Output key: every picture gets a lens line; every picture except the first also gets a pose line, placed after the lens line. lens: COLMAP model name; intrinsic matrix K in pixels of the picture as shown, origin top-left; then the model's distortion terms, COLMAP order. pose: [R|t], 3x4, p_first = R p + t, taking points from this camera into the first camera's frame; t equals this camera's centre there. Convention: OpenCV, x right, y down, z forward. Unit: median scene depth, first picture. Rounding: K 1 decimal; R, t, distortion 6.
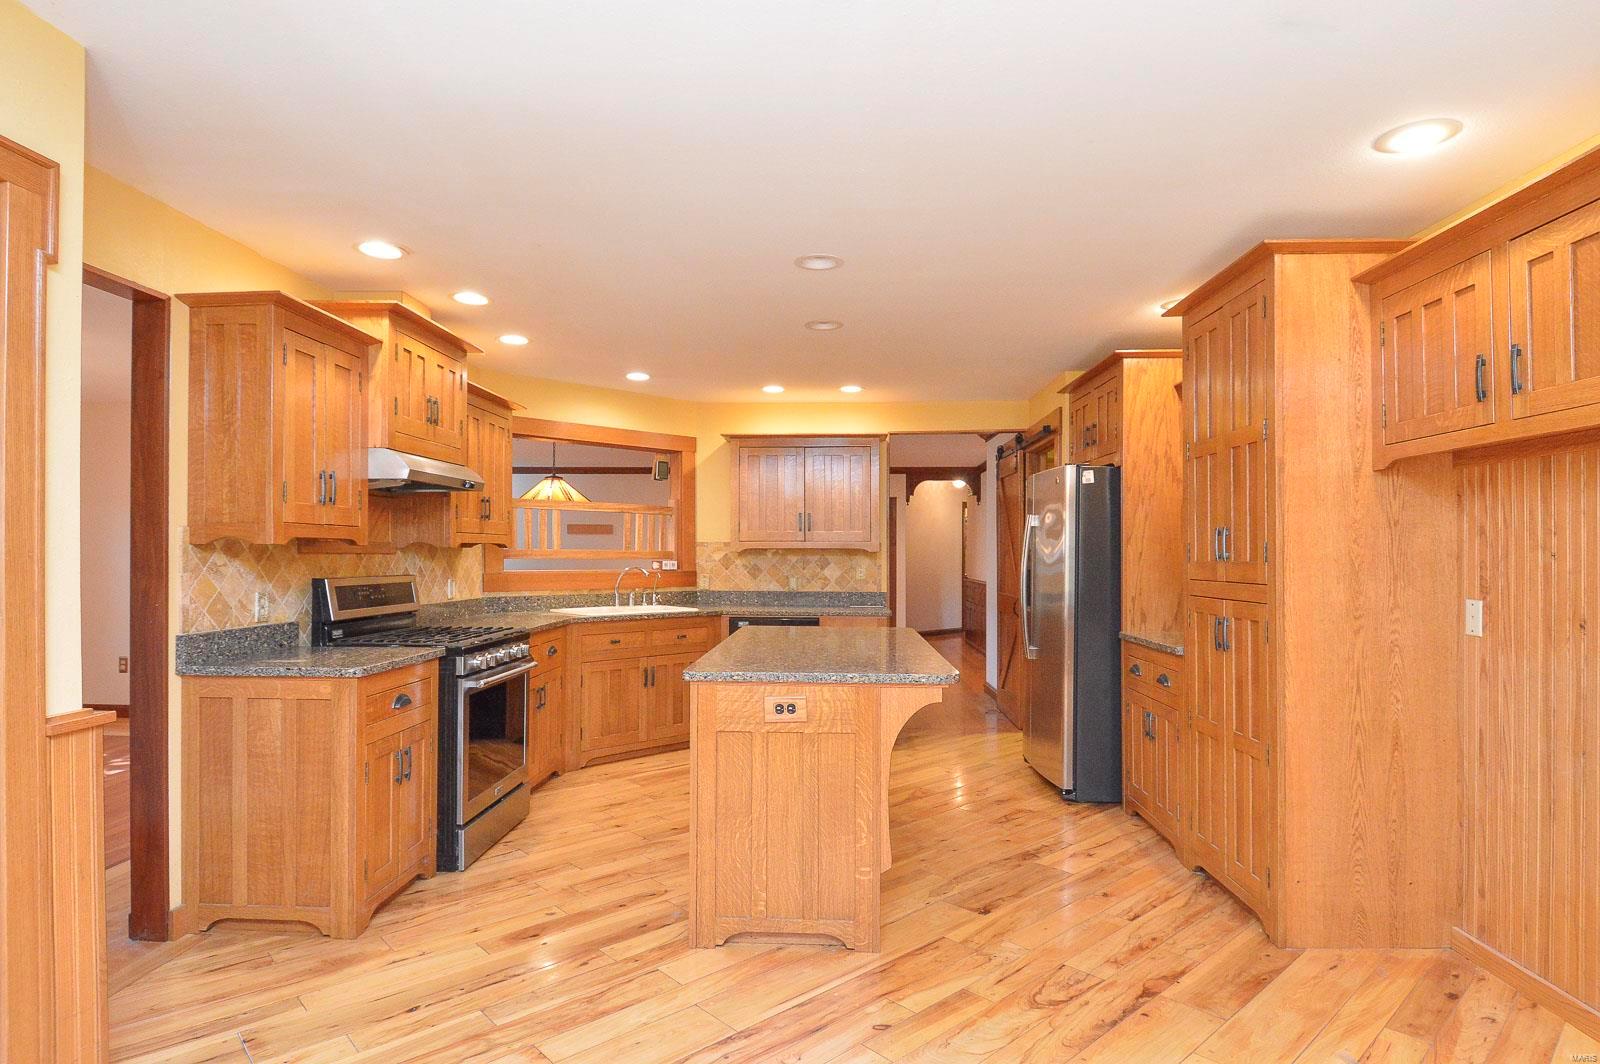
lens RADIAL K [[851.4, 0, 792.8], [0, 851.4, 539.9], [0, 0, 1]] dist [0.008596, -0.013313]
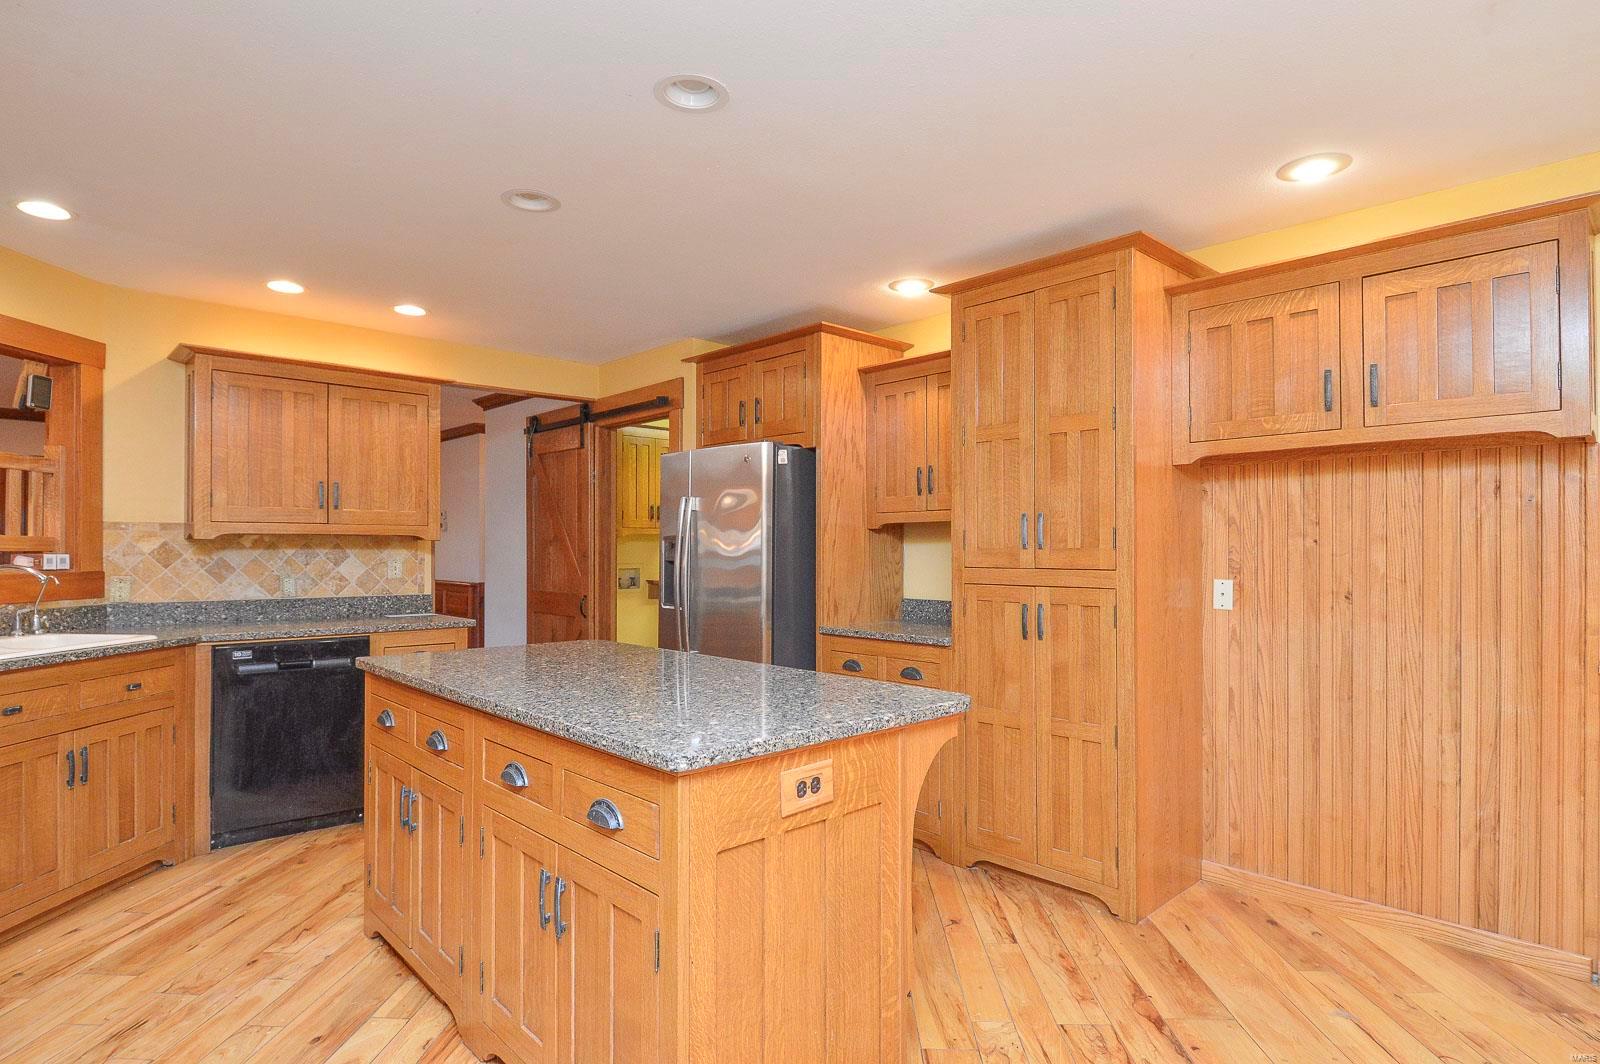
lens RADIAL K [[851.4, 0, 801.6], [0, 851.4, 538.2], [0, 0, 1]] dist [0.008596, -0.013313]
pose [[0.703883, 0.007537, 0.710276, -0.228016], [-0.011456, 0.999934, 0.000742, 0.009343], [-0.710223, -0.008660, 0.703923, 0.290142]]
